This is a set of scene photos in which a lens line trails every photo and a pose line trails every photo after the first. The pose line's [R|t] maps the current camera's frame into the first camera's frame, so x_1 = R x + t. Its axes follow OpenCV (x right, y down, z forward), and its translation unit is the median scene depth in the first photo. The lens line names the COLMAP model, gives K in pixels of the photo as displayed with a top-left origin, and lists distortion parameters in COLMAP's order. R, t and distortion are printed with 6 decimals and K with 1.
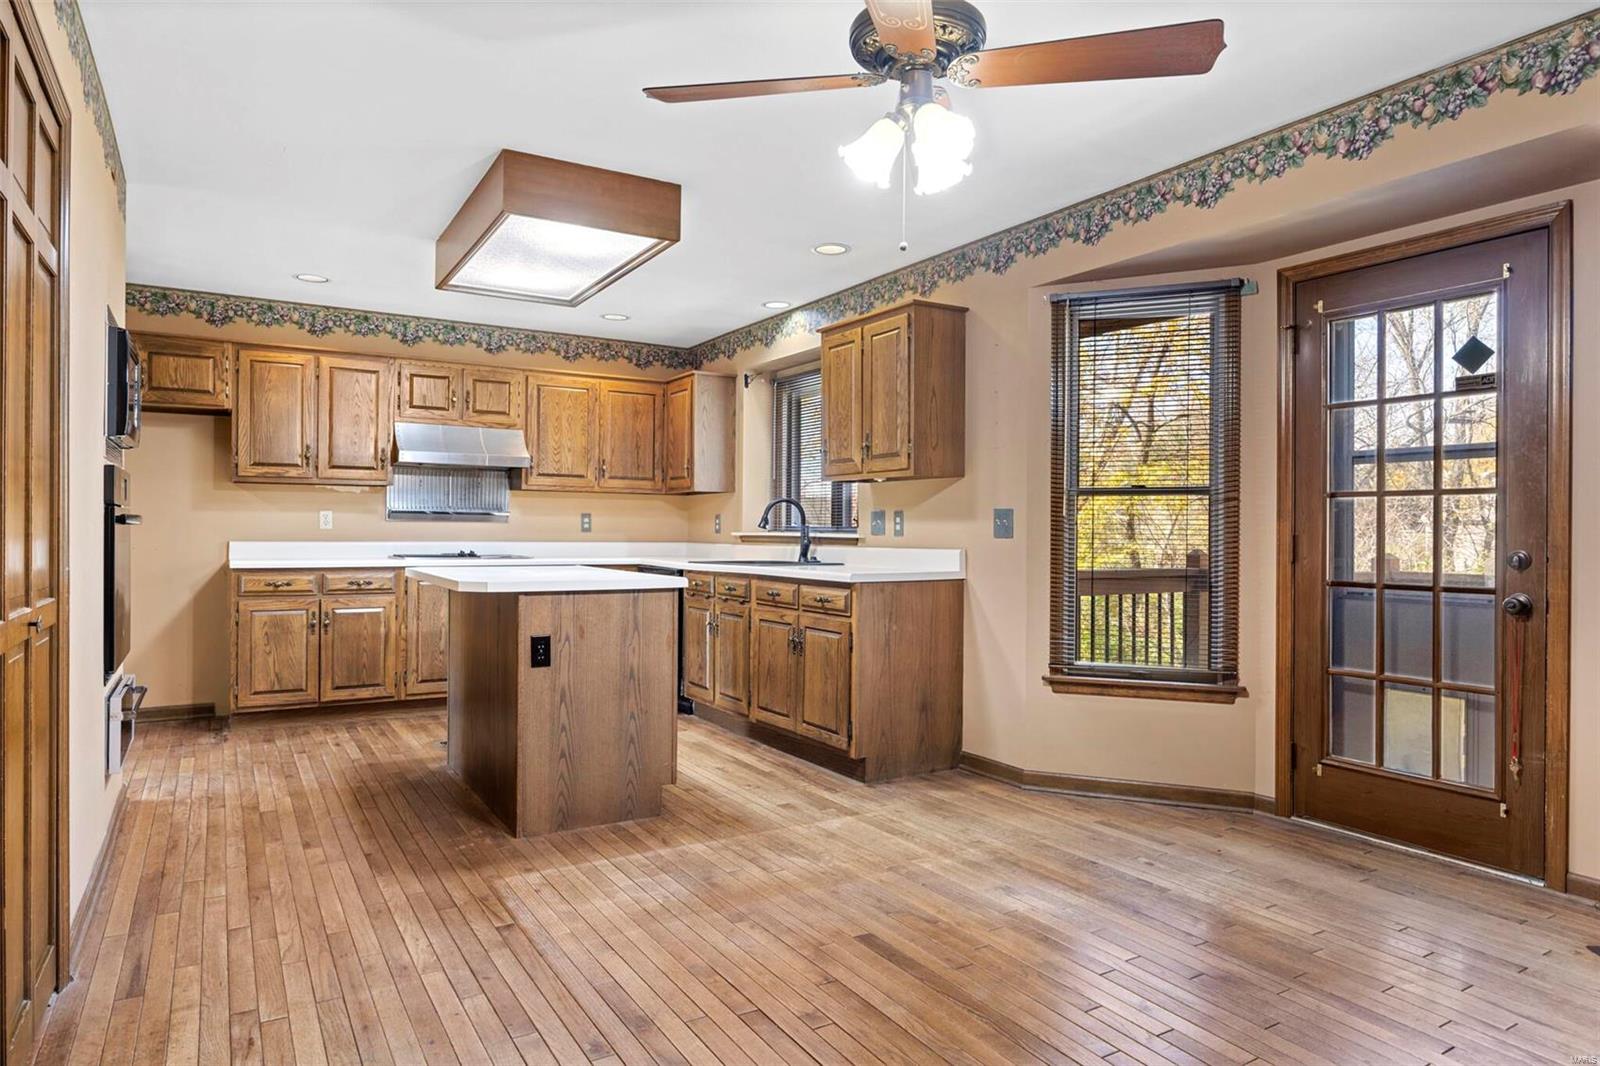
lens RADIAL K [[954.8, 0, 801.4], [0, 954.8, 534.7], [0, 0, 1]] dist [-0.013717, 0.002455]
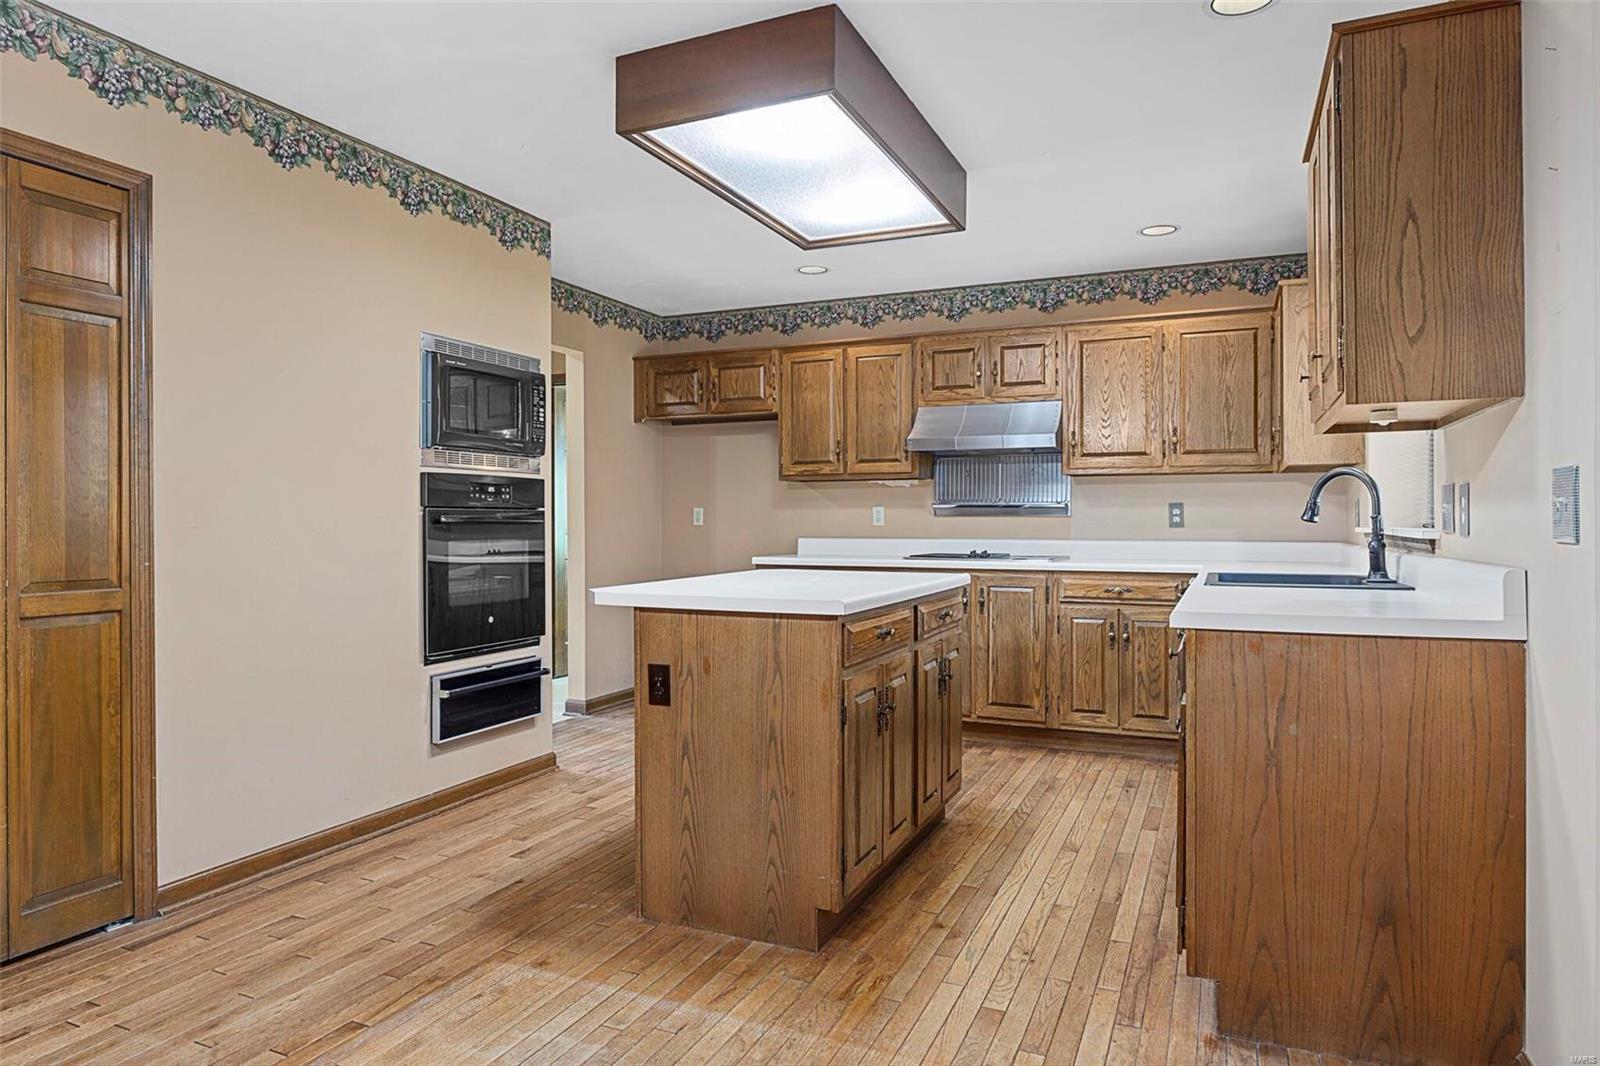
lens RADIAL K [[954.8, 0, 807.4], [0, 954.8, 524.3], [0, 0, 1]] dist [-0.013717, 0.002455]
pose [[0.569853, -0.006271, -0.821722, 0.401710], [0.002270, 0.999979, -0.006058, -0.002752], [0.821743, 0.001587, 0.569856, 0.612137]]
